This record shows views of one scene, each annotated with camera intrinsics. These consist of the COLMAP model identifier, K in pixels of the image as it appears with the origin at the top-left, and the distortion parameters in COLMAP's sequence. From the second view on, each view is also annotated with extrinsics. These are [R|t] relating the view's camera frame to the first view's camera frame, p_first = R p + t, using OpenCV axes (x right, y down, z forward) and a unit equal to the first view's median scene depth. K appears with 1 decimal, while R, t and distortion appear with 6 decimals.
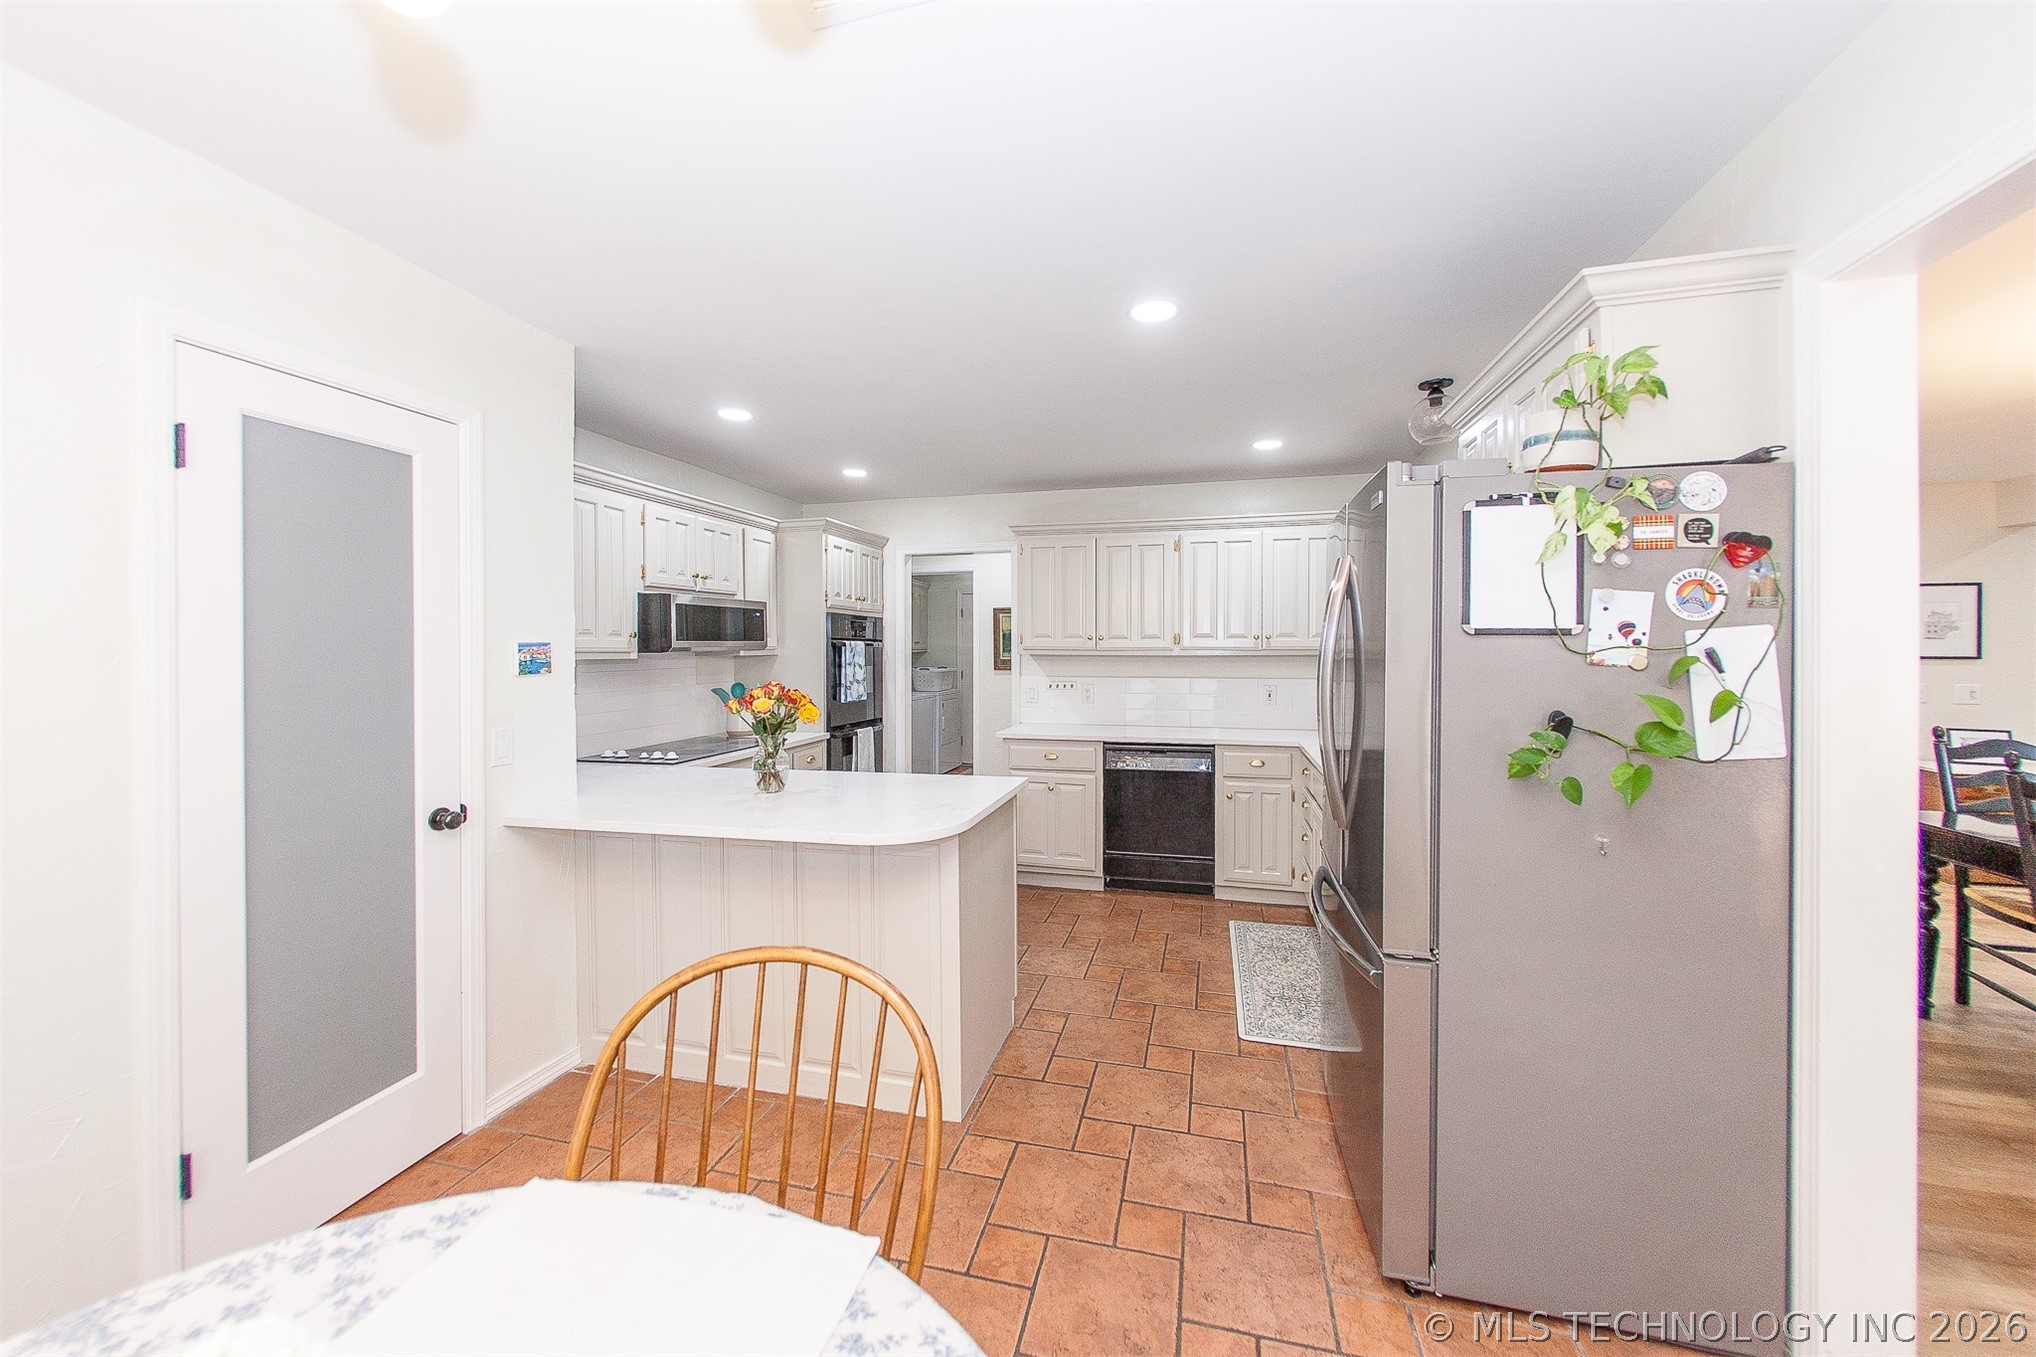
lens RADIAL K [[721.1, 0, 1020.2], [0, 721.1, 652.0], [0, 0, 1]] dist [-0.000149, -0.000006]
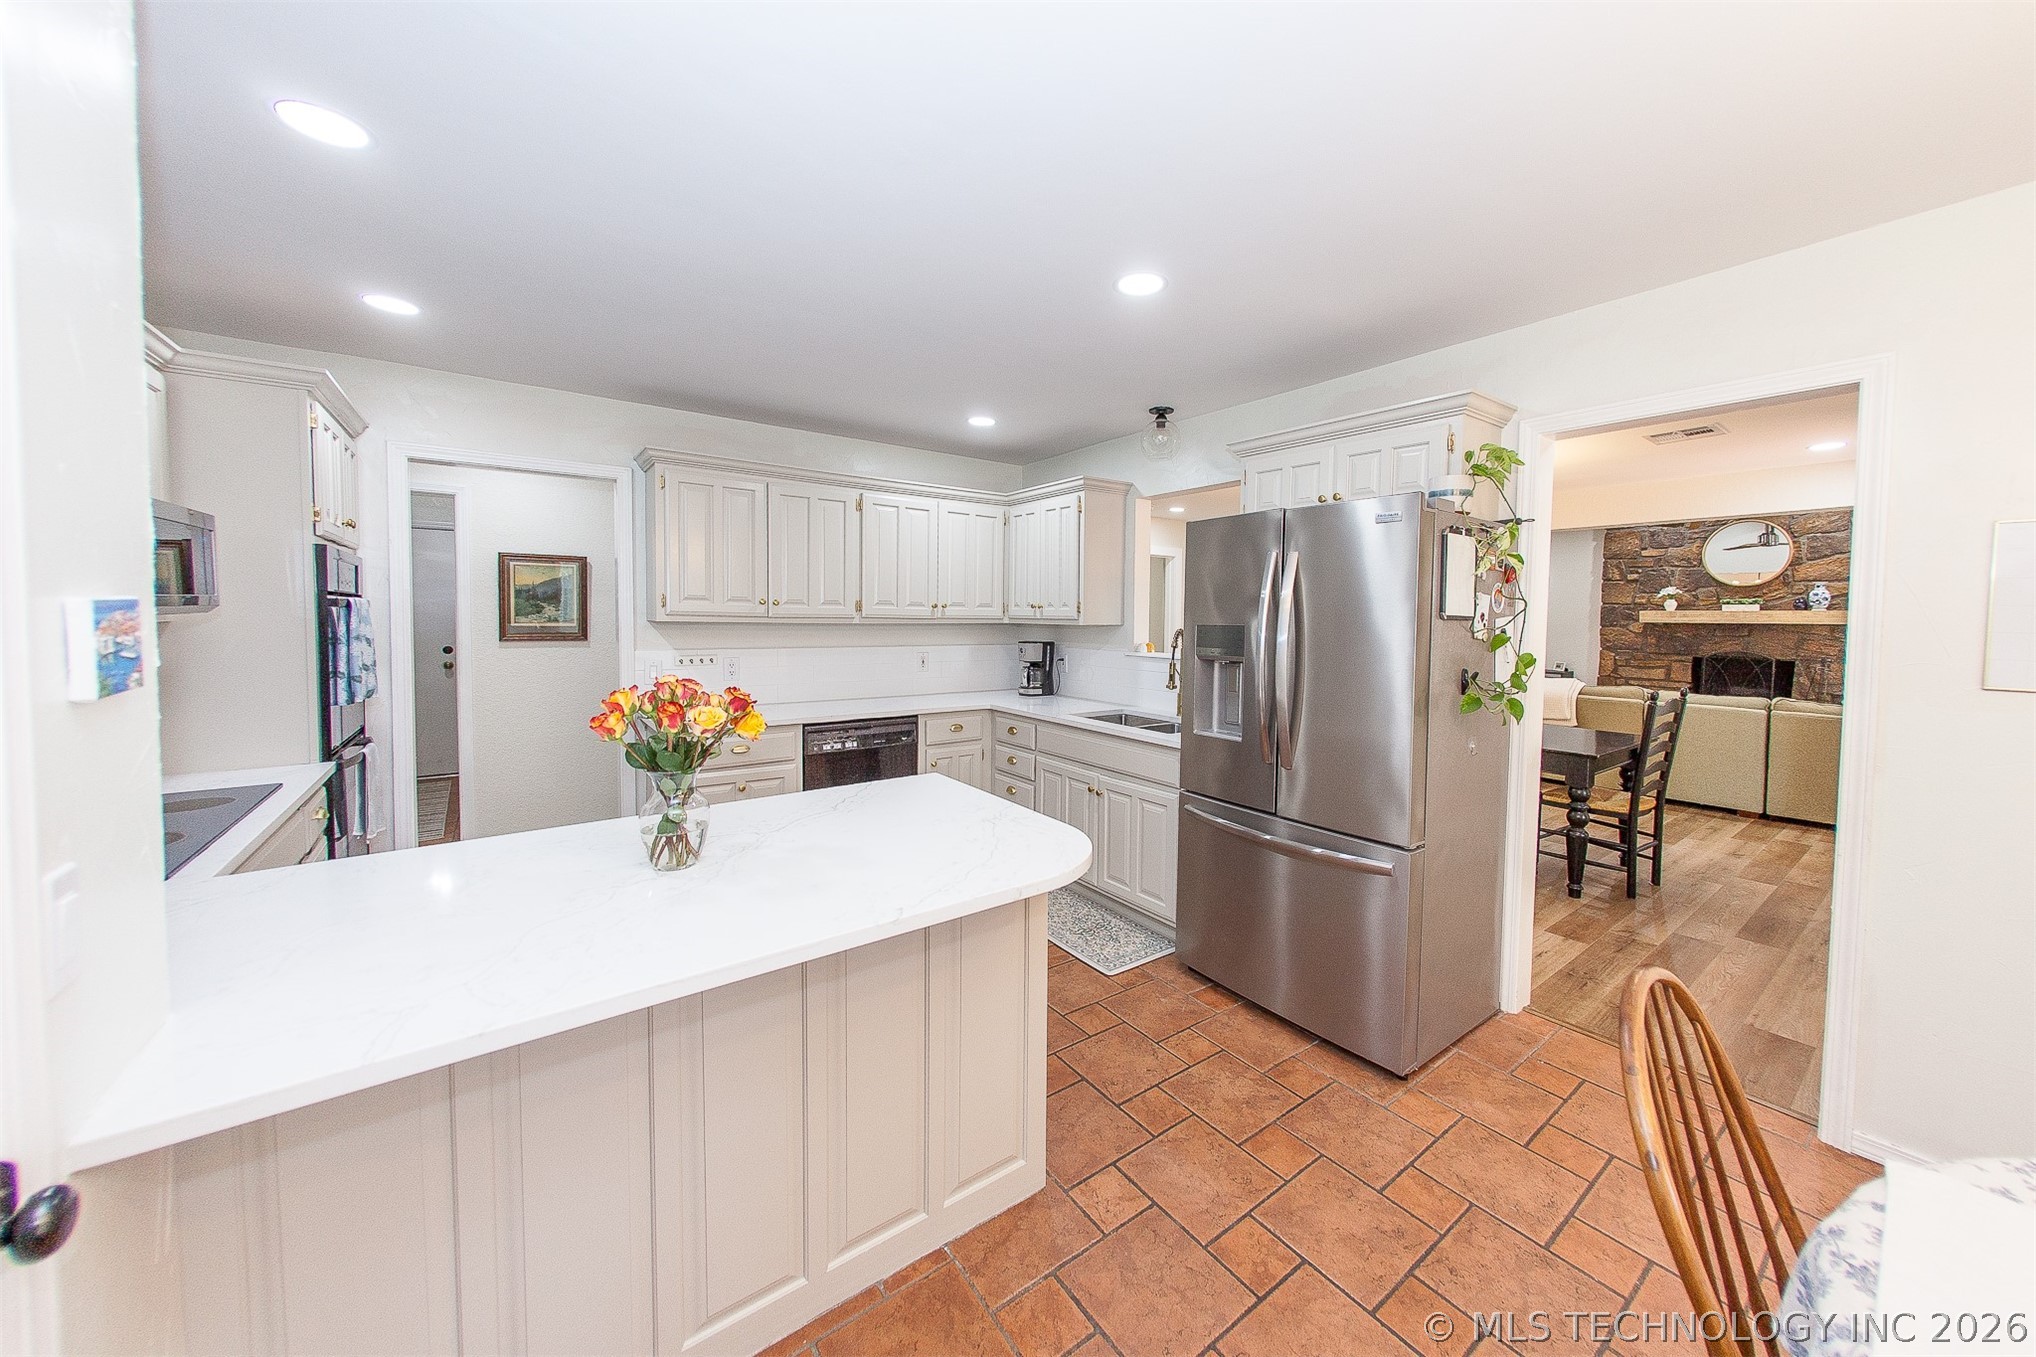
lens RADIAL K [[712.5, 0, 1018.7], [0, 712.5, 642.4], [0, 0, 1]] dist [0.000833, 0.000070]
pose [[0.639661, -0.021057, 0.768368, -0.378724], [-0.012136, 0.999223, 0.037487, -0.007982], [-0.768561, -0.033303, 0.638909, 0.264988]]
